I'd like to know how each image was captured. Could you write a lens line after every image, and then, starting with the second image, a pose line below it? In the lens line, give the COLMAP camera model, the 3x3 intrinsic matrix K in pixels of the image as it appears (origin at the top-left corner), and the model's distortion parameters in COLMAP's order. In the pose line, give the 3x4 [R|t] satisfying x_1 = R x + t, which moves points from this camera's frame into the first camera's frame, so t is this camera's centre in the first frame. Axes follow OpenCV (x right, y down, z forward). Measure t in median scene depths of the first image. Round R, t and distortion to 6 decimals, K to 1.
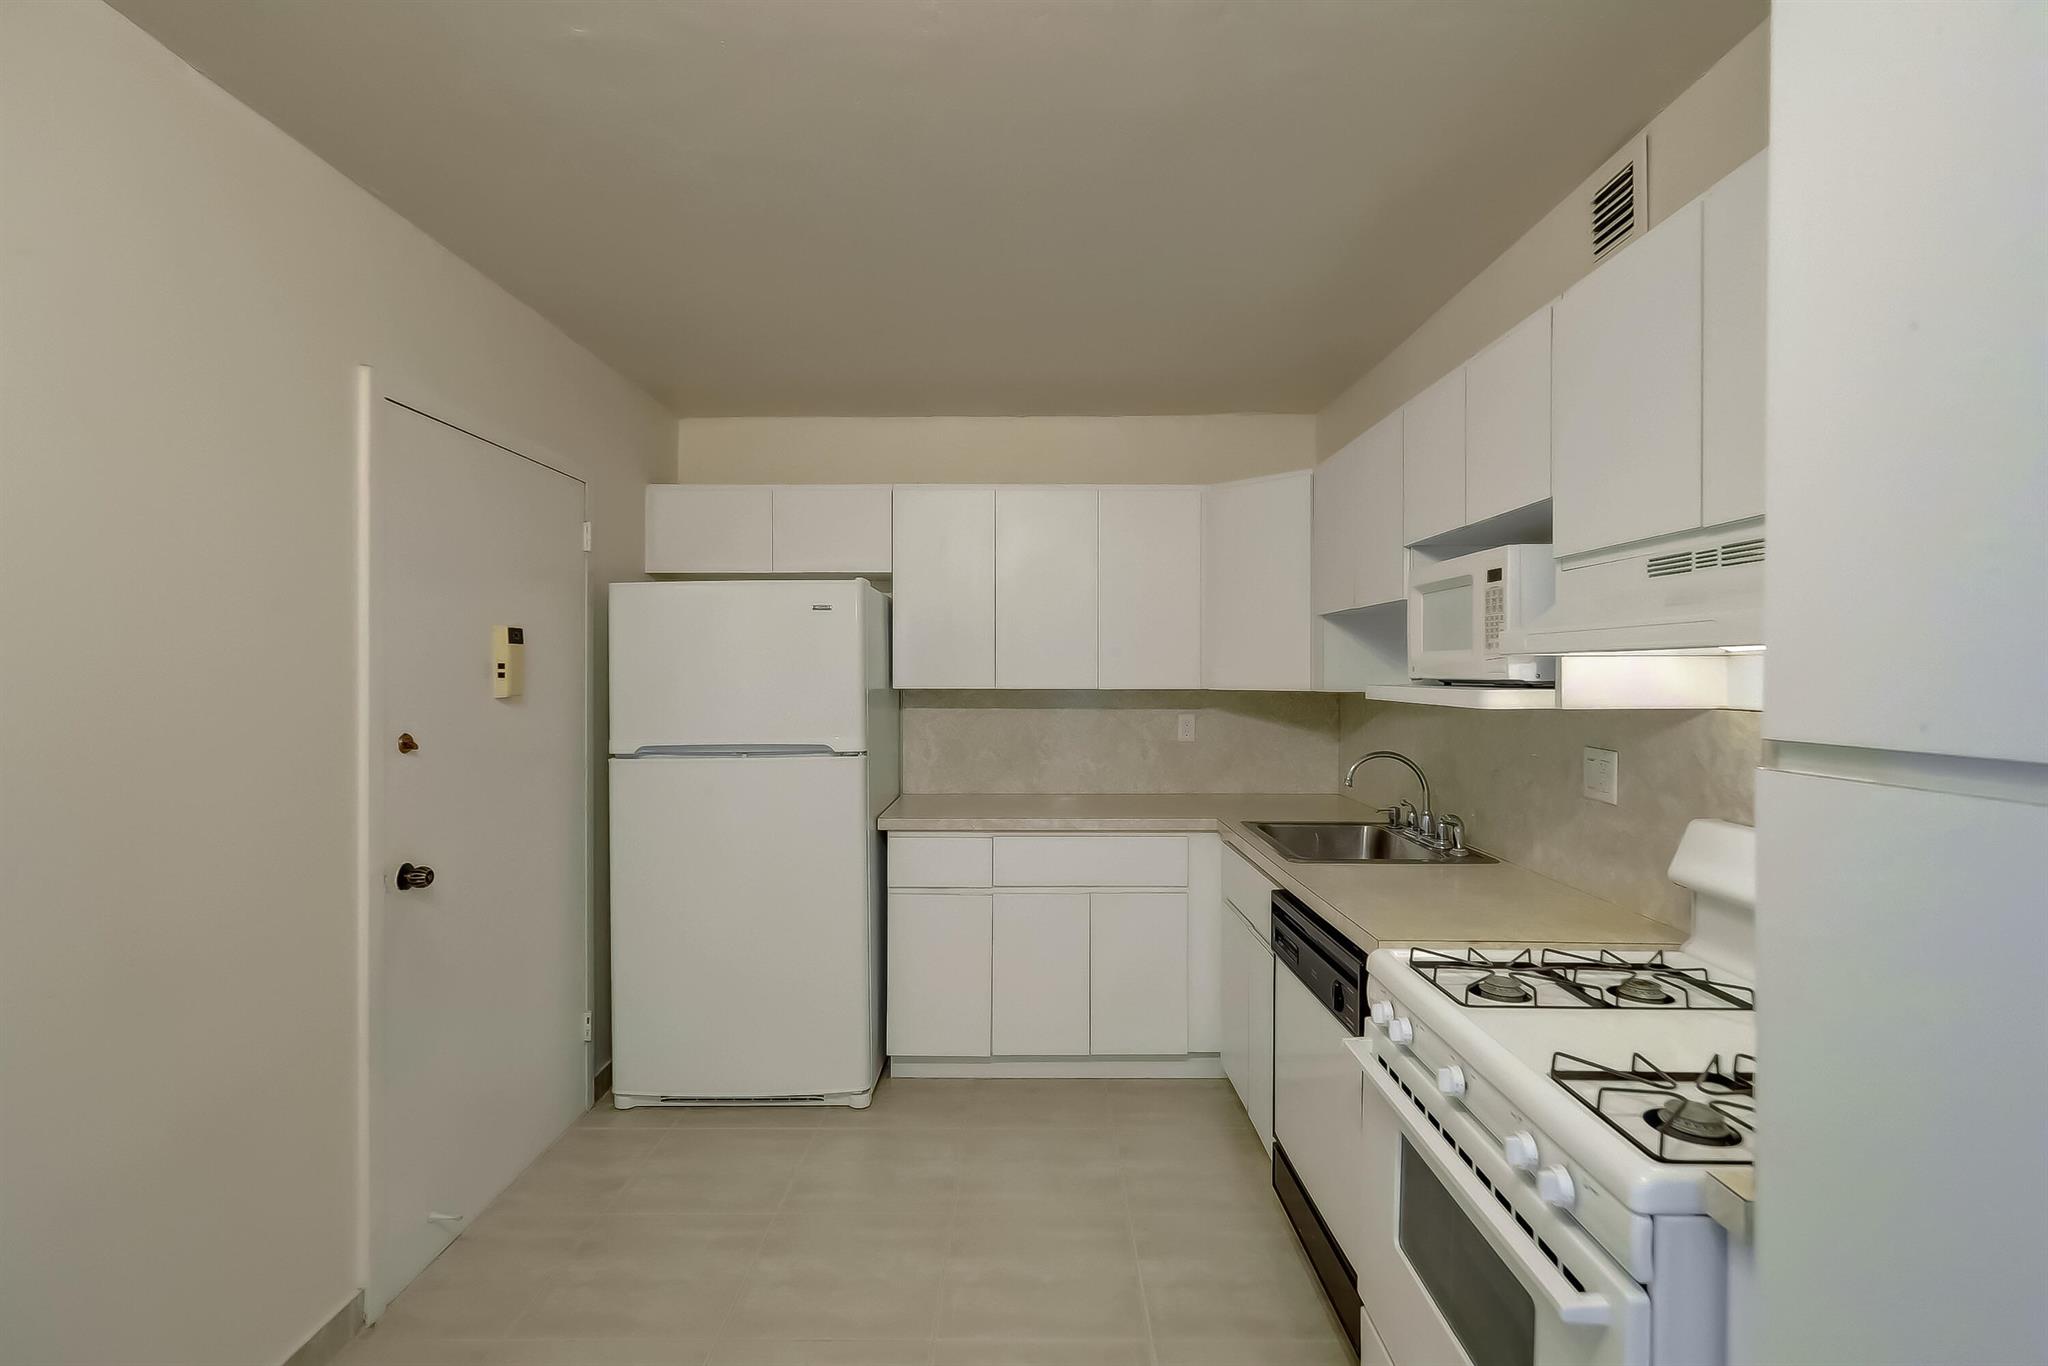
lens RADIAL K [[921.0, 0, 1019.7], [0, 921.0, 677.7], [0, 0, 1]] dist [0.001495, 0.001593]
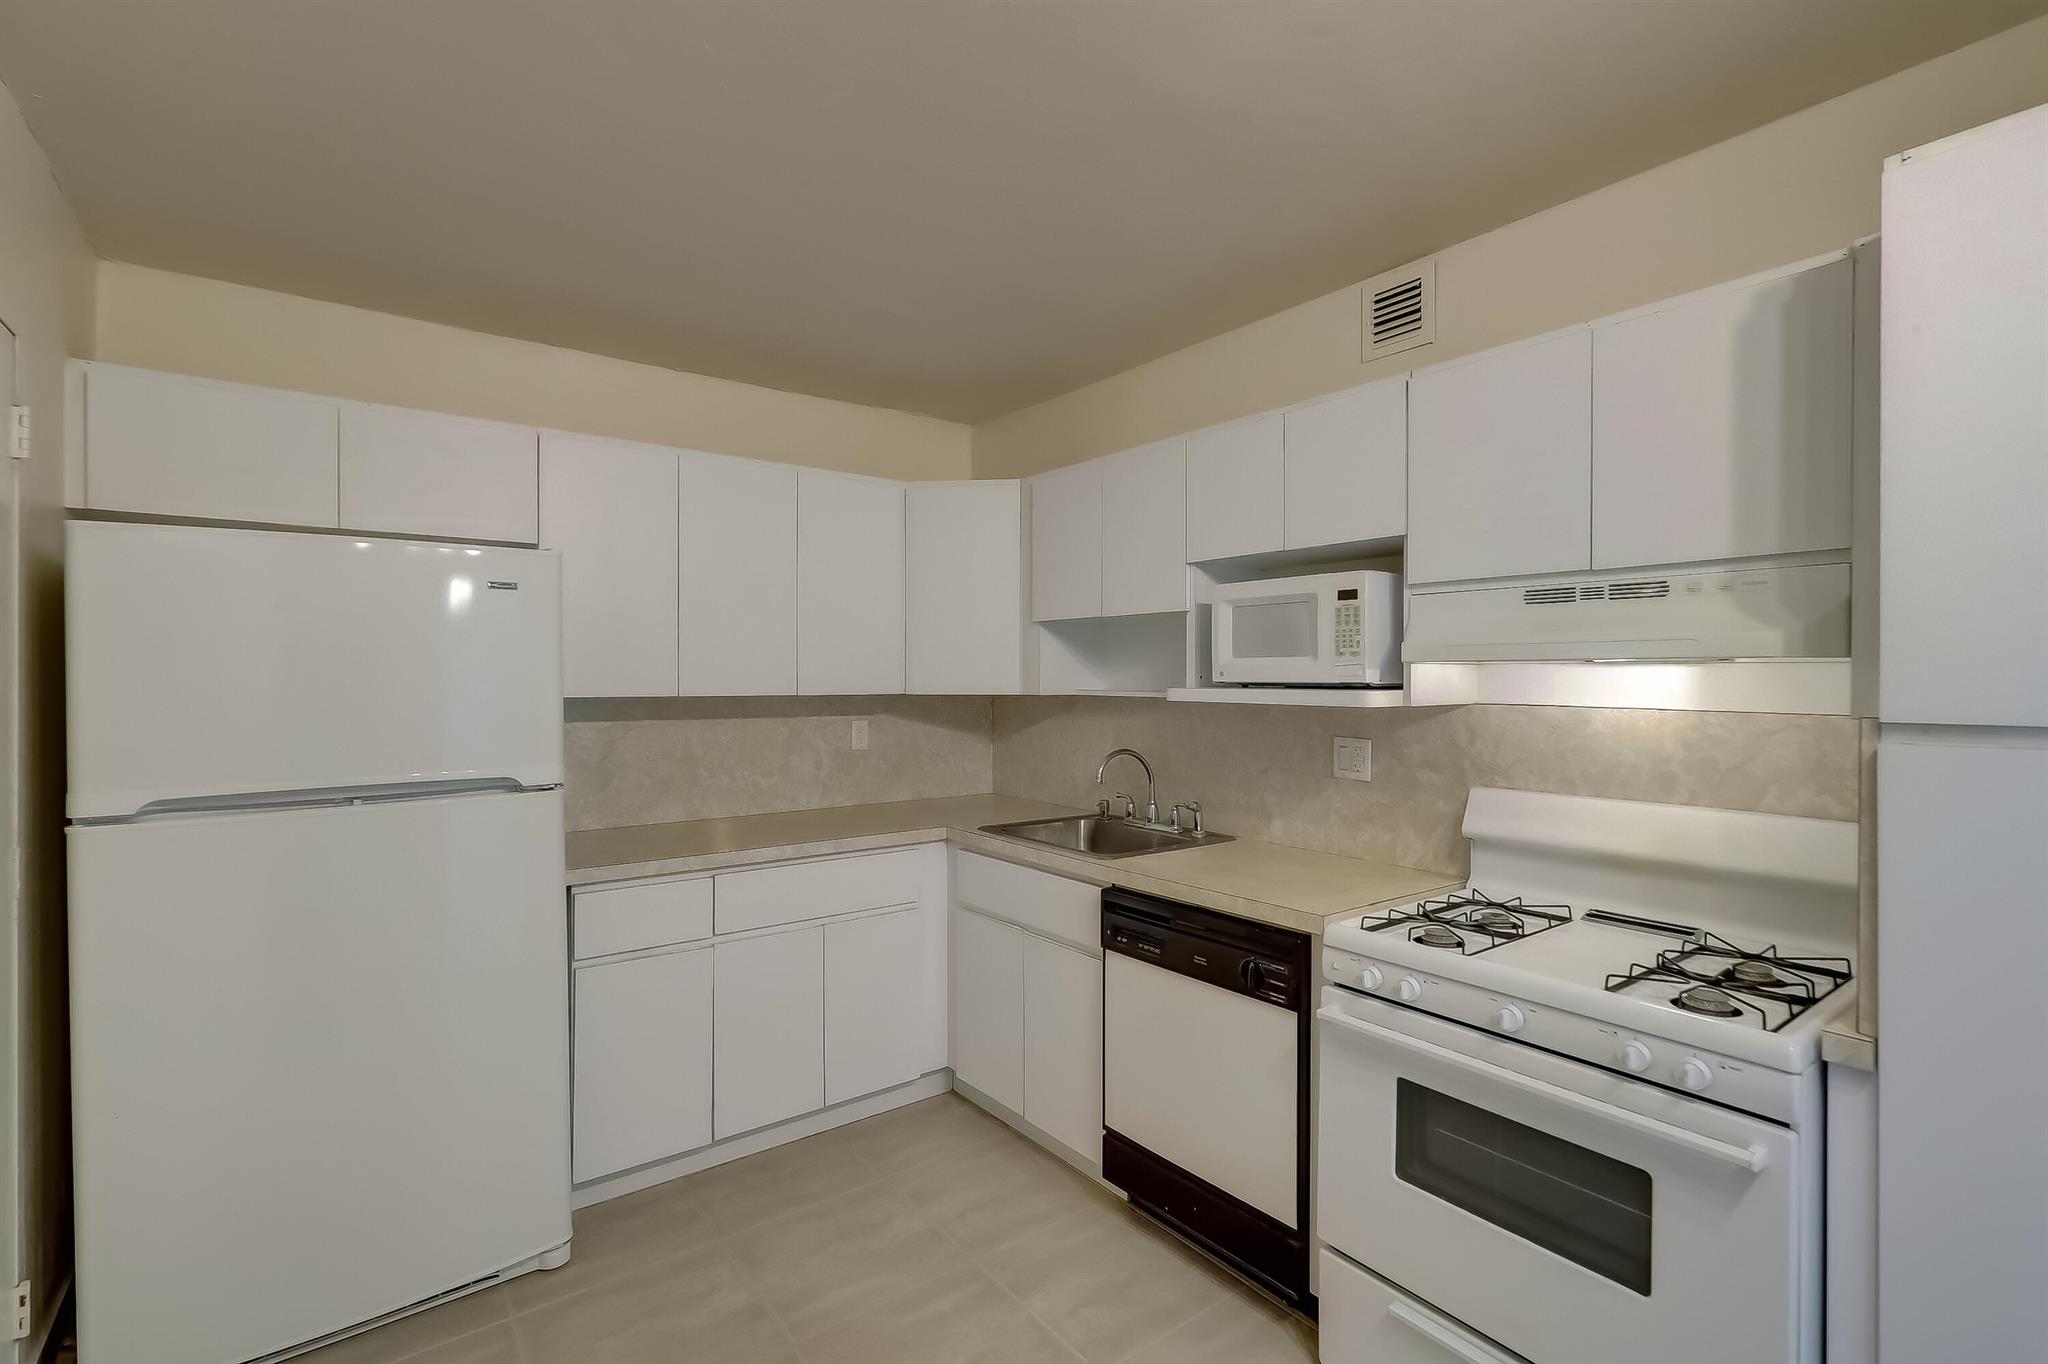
lens RADIAL K [[921.0, 0, 1020.9], [0, 921.0, 680.6], [0, 0, 1]] dist [0.001495, 0.001593]
pose [[0.795605, -0.002530, 0.605810, -0.361643], [0.003522, 0.999994, -0.000450, -0.000912], [-0.605805, 0.002492, 0.795609, 0.206490]]
